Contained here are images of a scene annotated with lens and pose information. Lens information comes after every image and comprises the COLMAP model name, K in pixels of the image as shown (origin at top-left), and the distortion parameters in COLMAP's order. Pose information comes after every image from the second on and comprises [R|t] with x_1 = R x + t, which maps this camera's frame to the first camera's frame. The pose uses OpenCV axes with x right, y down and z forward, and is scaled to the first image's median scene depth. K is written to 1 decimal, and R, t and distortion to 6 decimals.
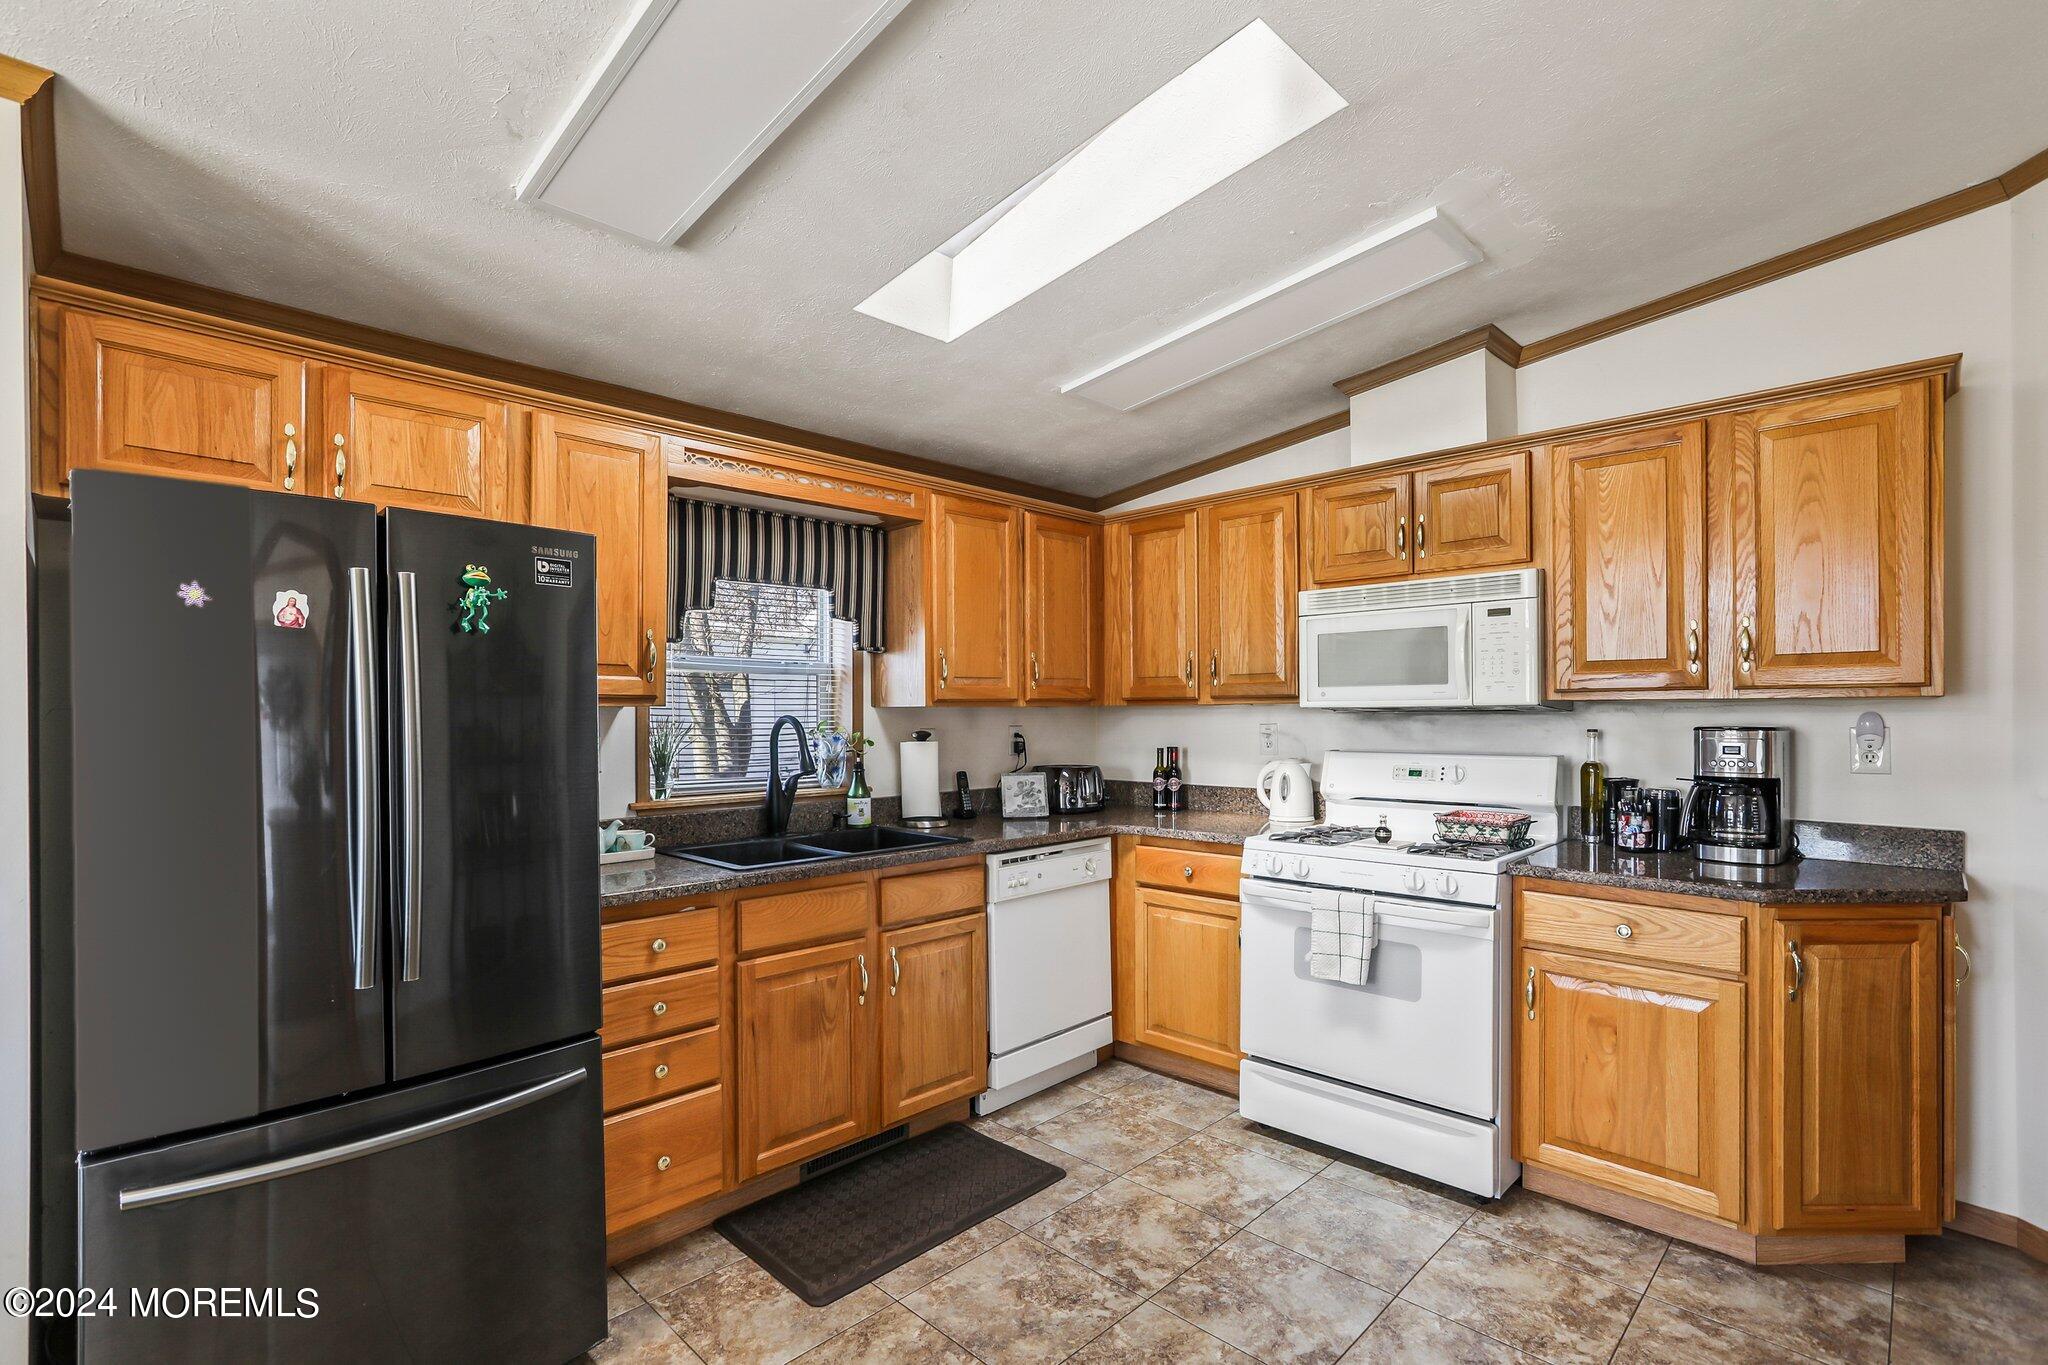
lens RADIAL K [[920.1, 0, 1030.4], [0, 920.1, 716.0], [0, 0, 1]] dist [-0.021979, 0.002684]
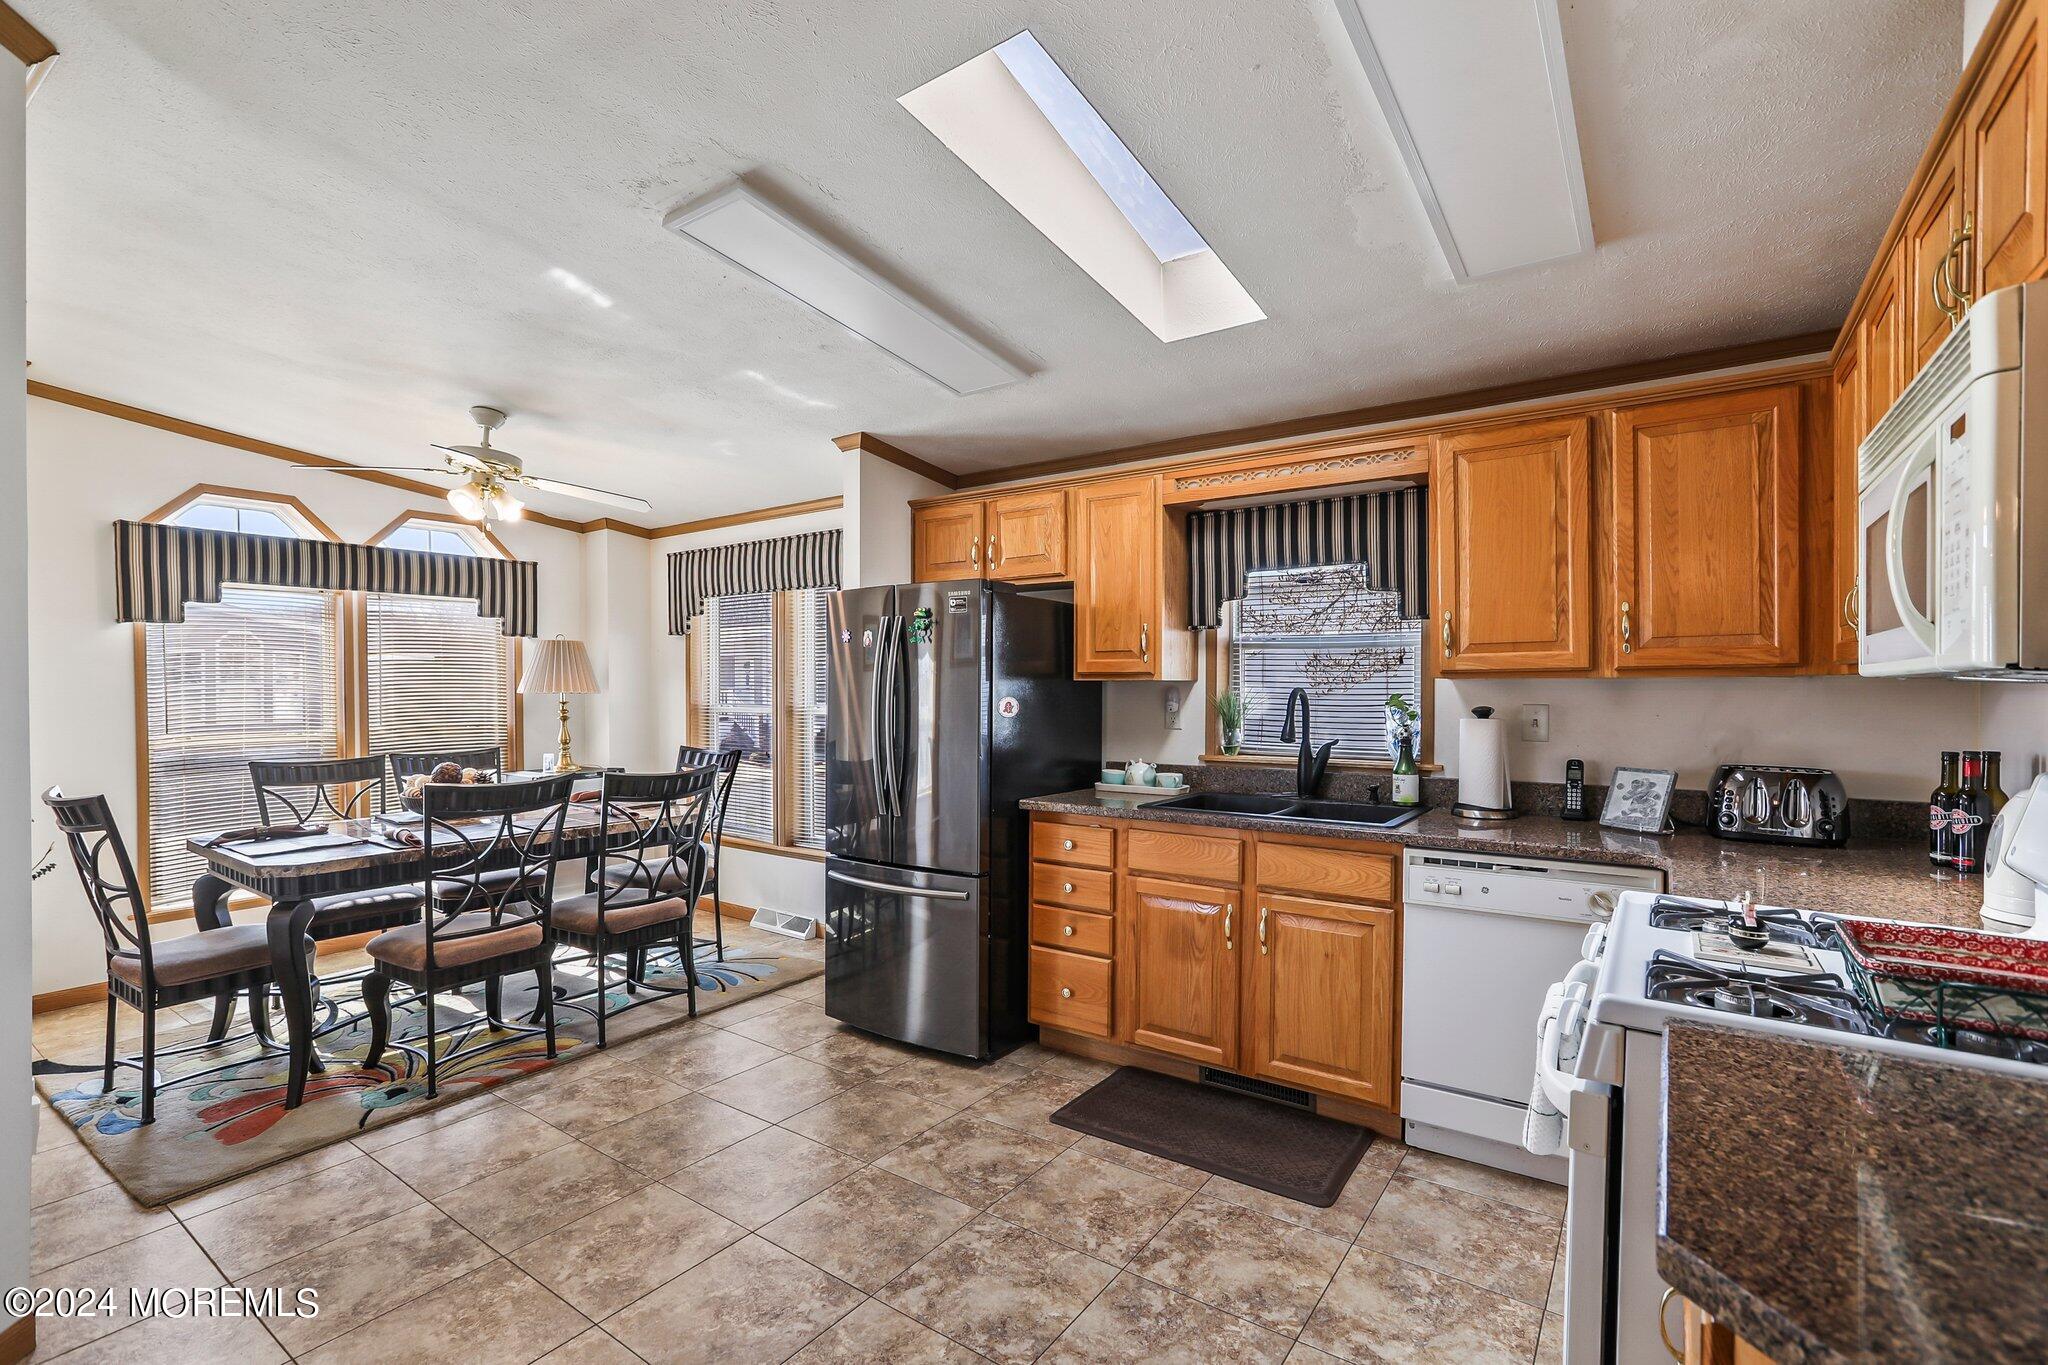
lens RADIAL K [[920.1, 0, 1025.7], [0, 920.1, 692.0], [0, 0, 1]] dist [-0.021979, 0.002684]
pose [[0.167585, 0.008104, -0.985824, 0.783218], [-0.004755, 0.999961, 0.007412, -0.001728], [0.985846, 0.003446, 0.167617, 0.518226]]
